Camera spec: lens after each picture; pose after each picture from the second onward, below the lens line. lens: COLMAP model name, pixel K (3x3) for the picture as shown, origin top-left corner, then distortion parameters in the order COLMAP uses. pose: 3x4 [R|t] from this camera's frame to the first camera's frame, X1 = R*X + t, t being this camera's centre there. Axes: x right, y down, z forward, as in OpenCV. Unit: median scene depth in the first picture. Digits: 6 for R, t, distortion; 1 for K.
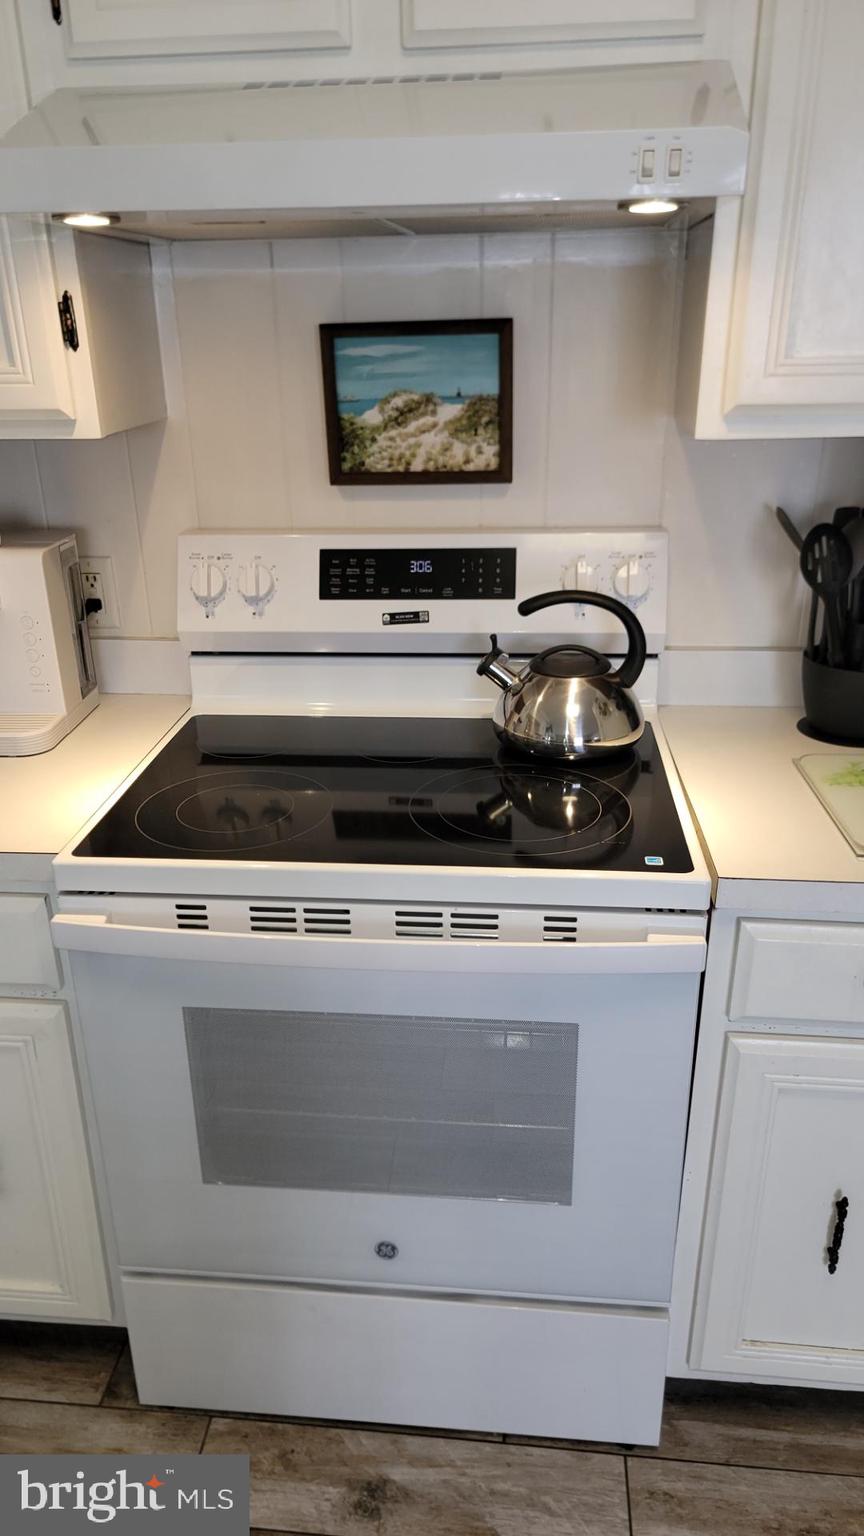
lens RADIAL K [[1067.5, 0, 409.0], [0, 1067.5, 785.6], [0, 0, 1]] dist [0.057277, -0.034958]
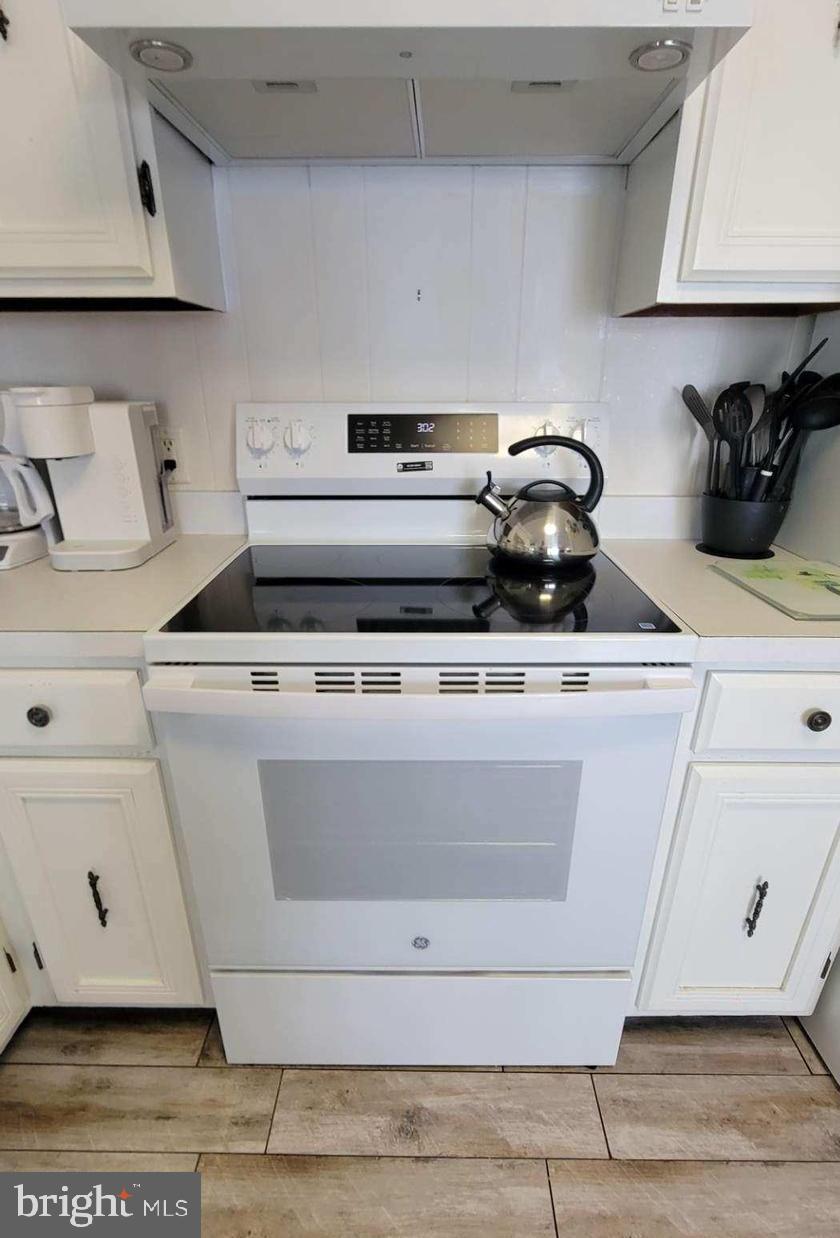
lens RADIAL K [[624.7, 0, 421.6], [0, 624.7, 665.9], [0, 0, 1]] dist [-0.008701, 0.002249]
pose [[0.994938, -0.020888, 0.098298, -0.083760], [0.018449, 0.999500, 0.025659, 0.076648], [-0.098785, -0.023716, 0.994826, 0.253154]]
